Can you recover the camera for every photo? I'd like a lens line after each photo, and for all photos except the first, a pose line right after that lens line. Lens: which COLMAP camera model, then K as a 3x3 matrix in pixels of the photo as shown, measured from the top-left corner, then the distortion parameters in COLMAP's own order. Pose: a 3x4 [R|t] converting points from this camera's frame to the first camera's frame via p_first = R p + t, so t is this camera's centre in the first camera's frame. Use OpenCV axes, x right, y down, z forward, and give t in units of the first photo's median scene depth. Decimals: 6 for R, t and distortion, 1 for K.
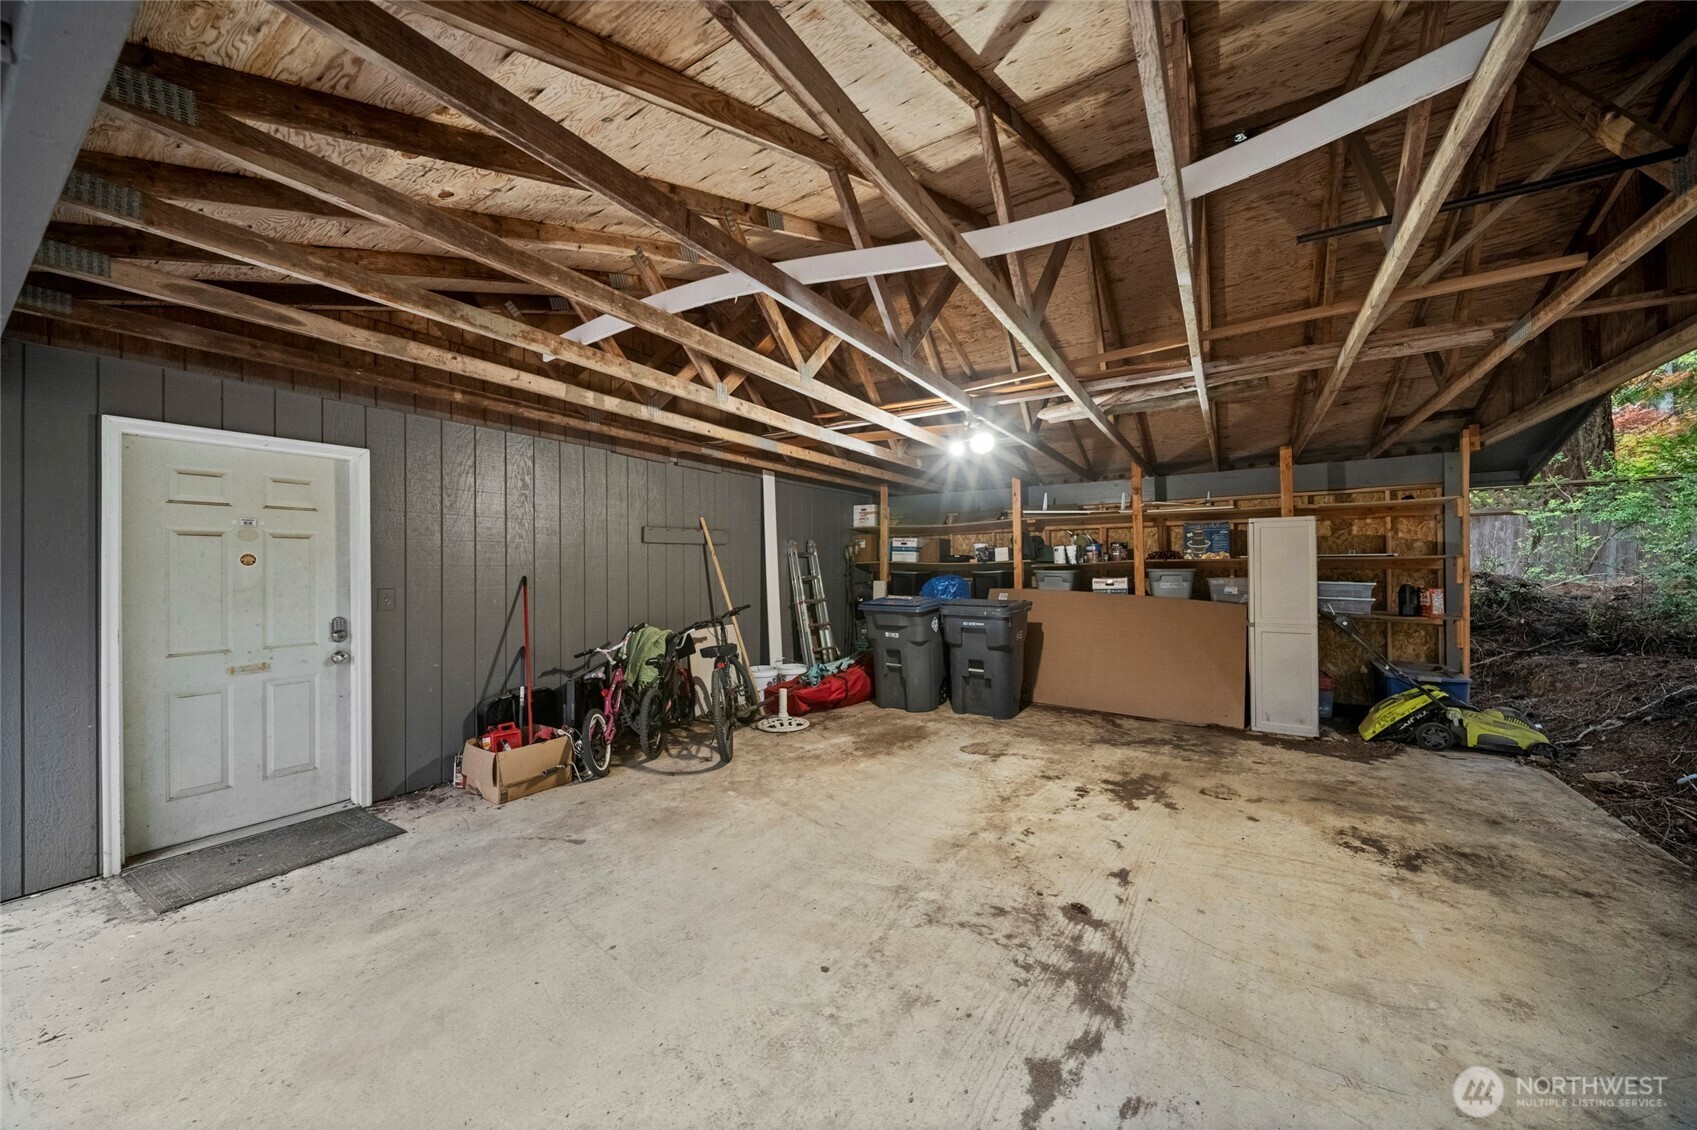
lens RADIAL K [[606.8, 0, 848.5], [0, 606.8, 565.0], [0, 0, 1]] dist [-0.002744, -0.000306]
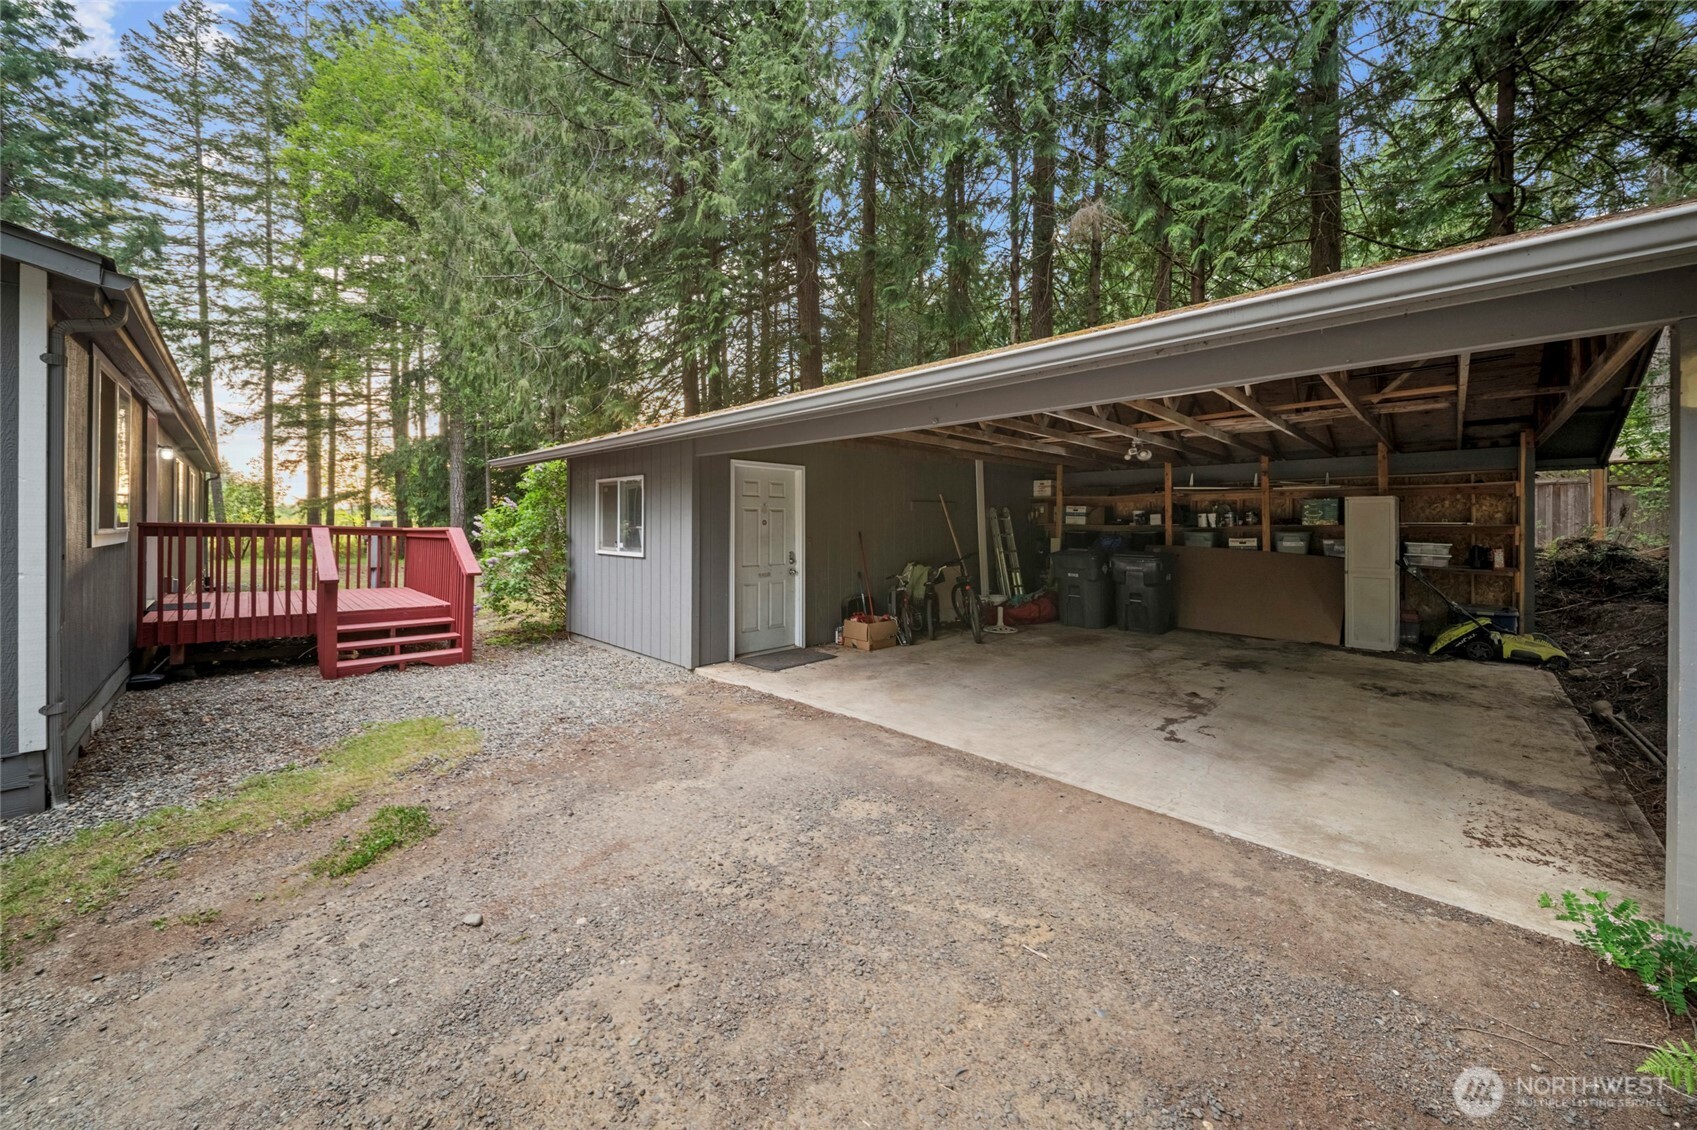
lens RADIAL K [[601.0, 0, 853.7], [0, 601.0, 527.4], [0, 0, 1]] dist [-0.004586, -0.000125]
pose [[0.976447, 0.011061, -0.215473, -0.144380], [-0.009290, 0.999914, 0.009230, -0.008010], [0.215557, -0.007011, 0.976466, -0.561159]]
